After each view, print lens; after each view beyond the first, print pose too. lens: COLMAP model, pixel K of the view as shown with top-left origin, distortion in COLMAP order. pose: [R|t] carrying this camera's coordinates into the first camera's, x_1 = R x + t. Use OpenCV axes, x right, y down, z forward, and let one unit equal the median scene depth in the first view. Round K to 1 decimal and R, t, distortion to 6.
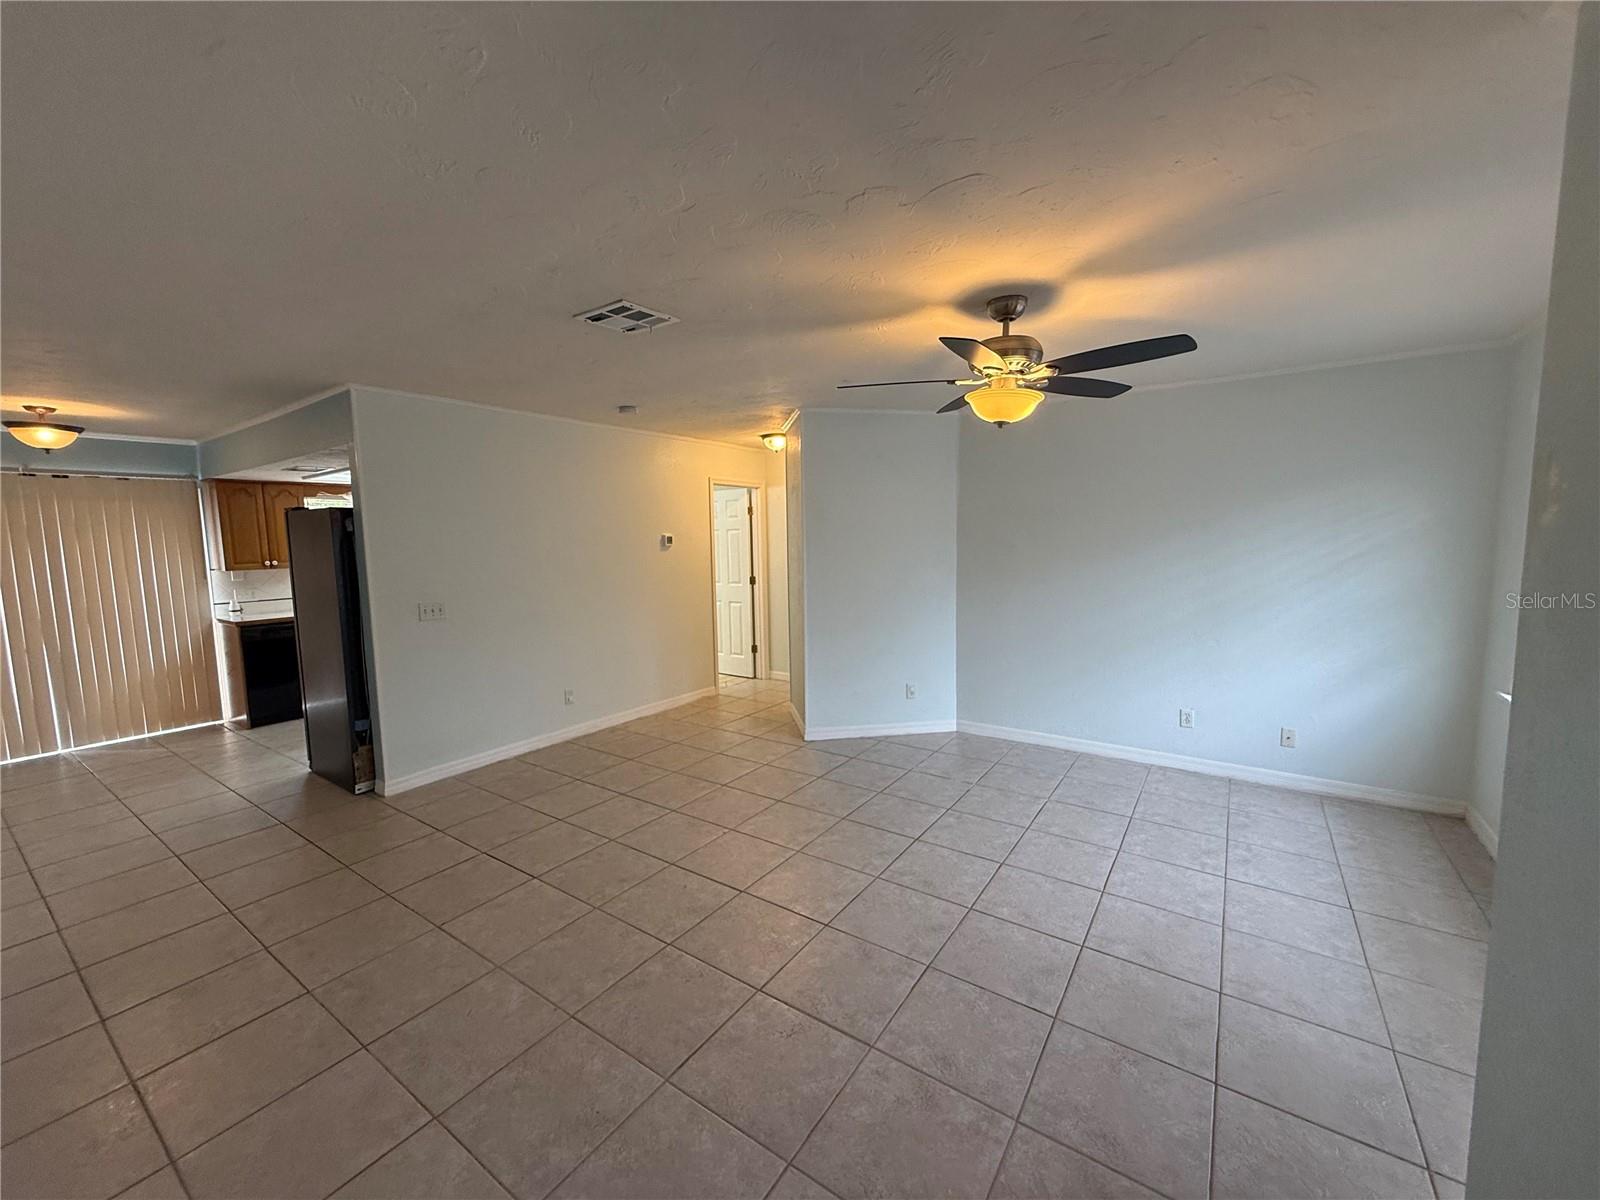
lens RADIAL K [[637.9, 0, 798.0], [0, 637.9, 599.8], [0, 0, 1]] dist [-0.000904, 0.000304]
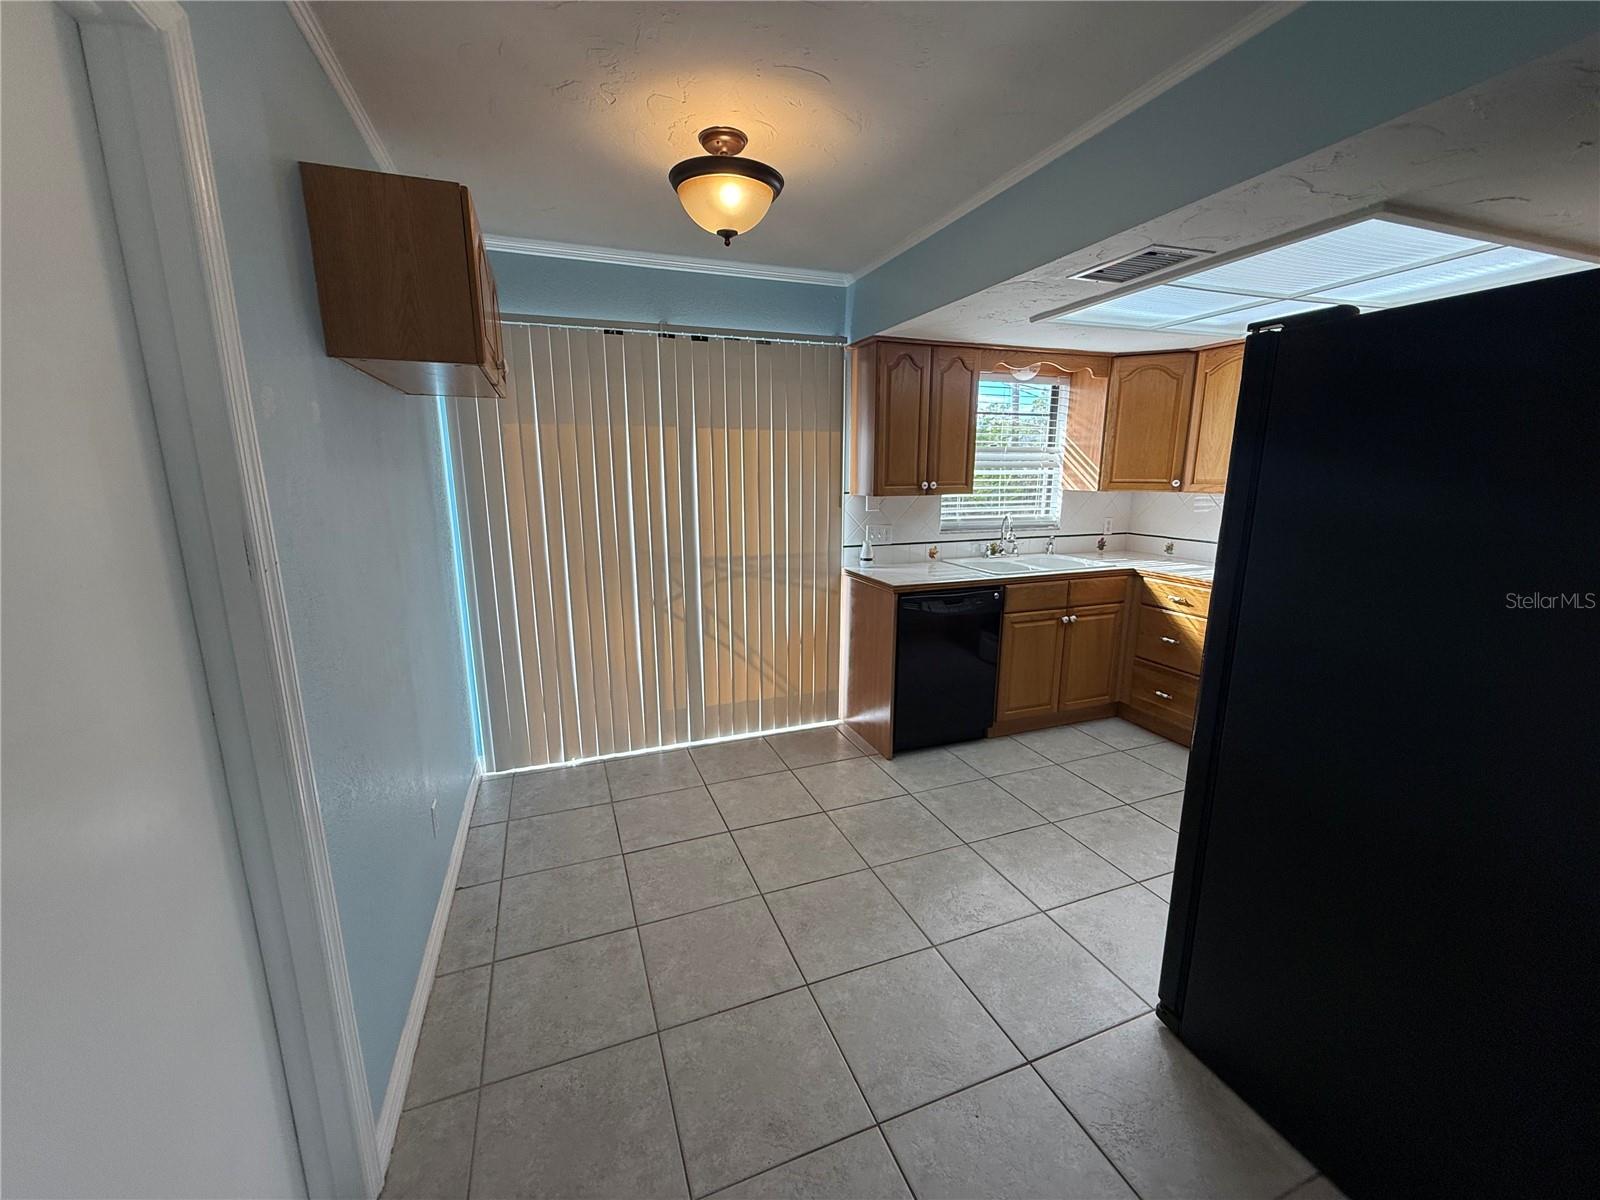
lens RADIAL K [[637.9, 0, 798.4], [0, 637.9, 592.8], [0, 0, 1]] dist [-0.000904, 0.000304]
pose [[0.825815, 0.127838, -0.549260, -0.855804], [-0.069958, 0.989667, 0.125159, -0.035234], [0.559585, -0.064933, 0.826226, 0.631546]]
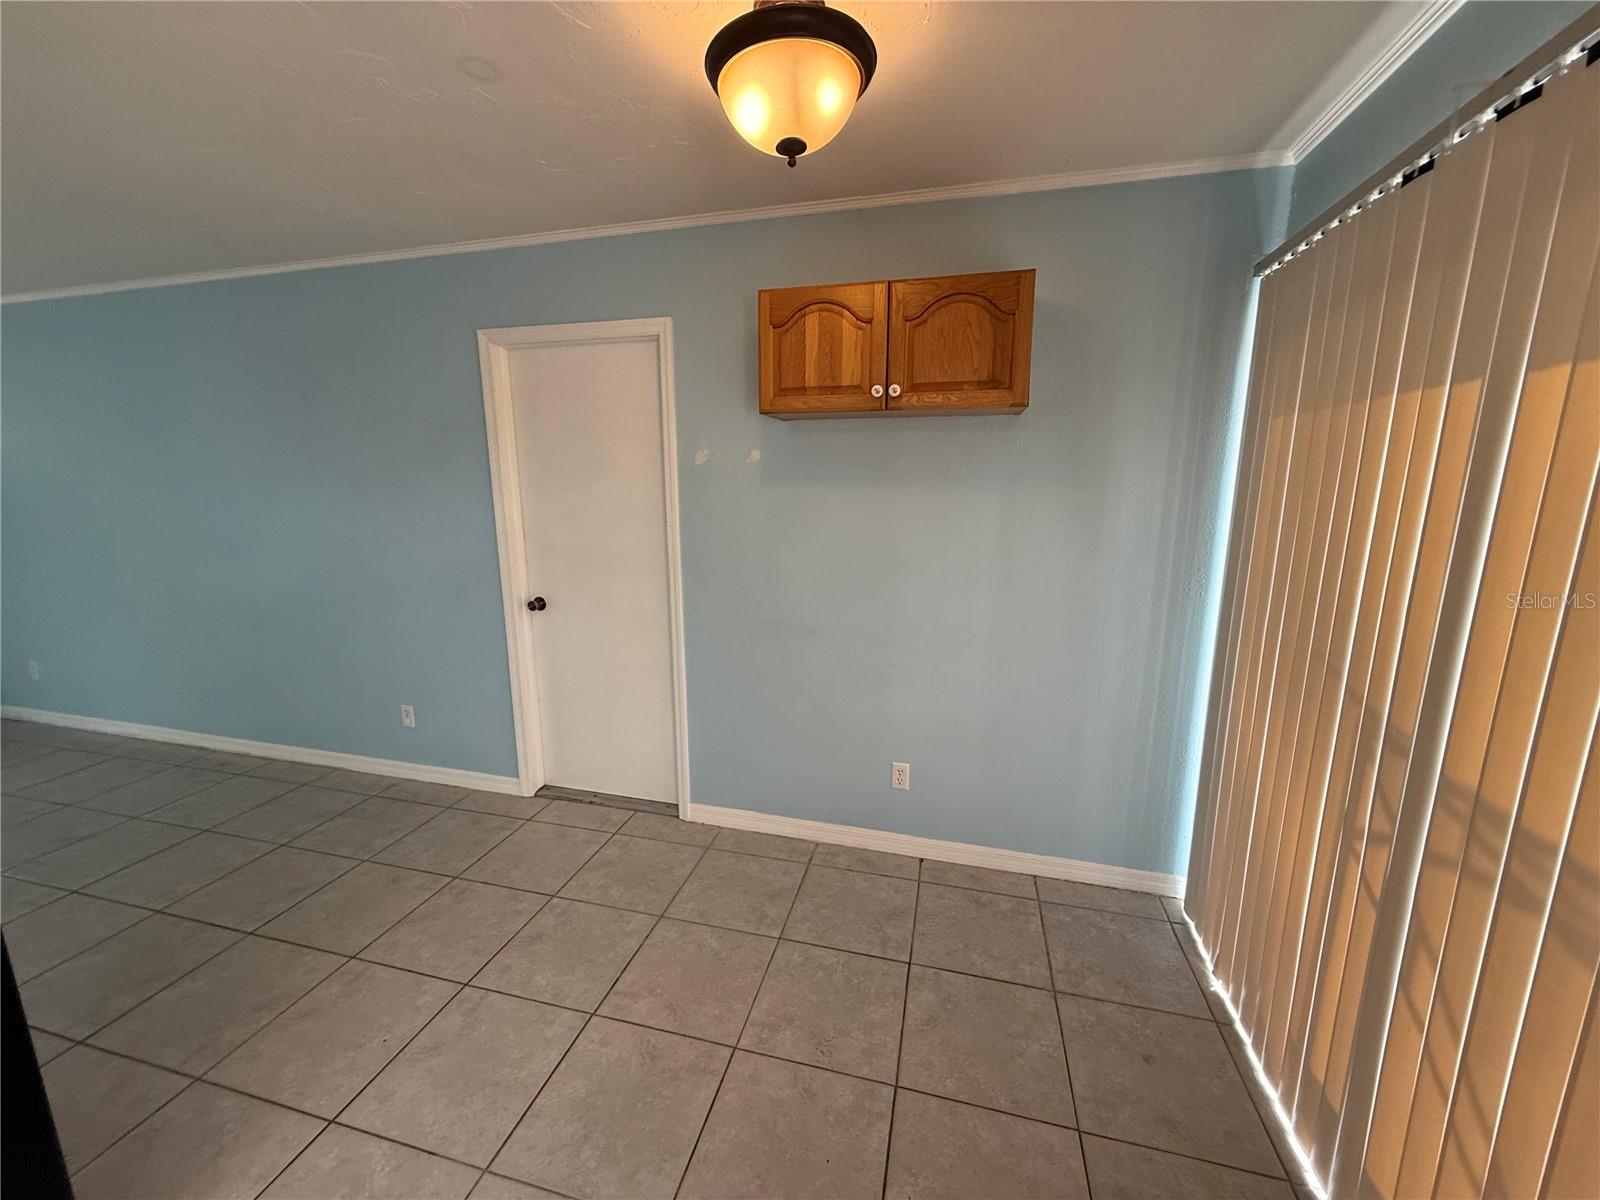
lens RADIAL K [[637.9, 0, 788.8], [0, 637.9, 606.0], [0, 0, 1]] dist [-0.000904, 0.000304]
pose [[-0.943398, 0.093998, -0.318063, -1.092240], [-0.006420, 0.953642, 0.300873, -0.114769], [0.331599, 0.285885, -0.899061, 1.402427]]
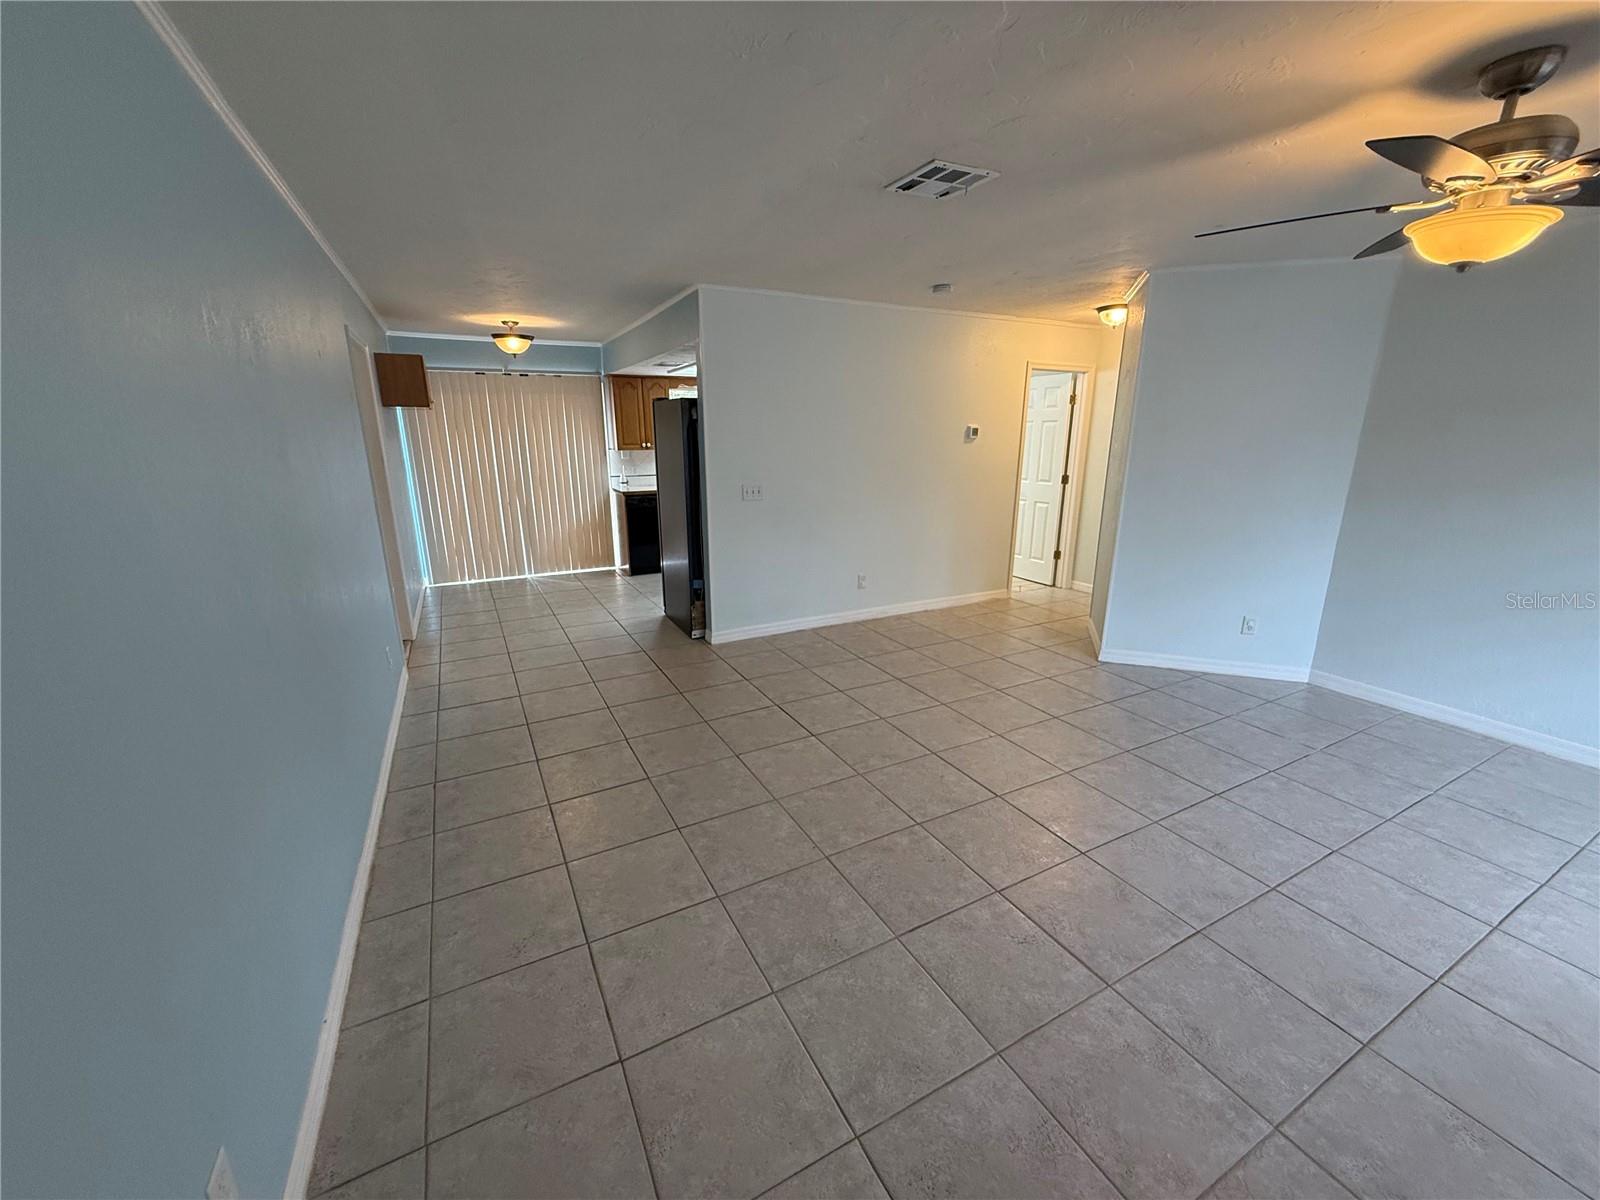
lens RADIAL K [[637.9, 0, 796.2], [0, 637.9, 599.2], [0, 0, 1]] dist [-0.000904, 0.000304]
pose [[0.886951, 0.134431, -0.441867, 0.022324], [-0.060655, 0.982321, 0.177104, -0.001074], [0.457864, -0.130281, 0.879425, 0.014706]]
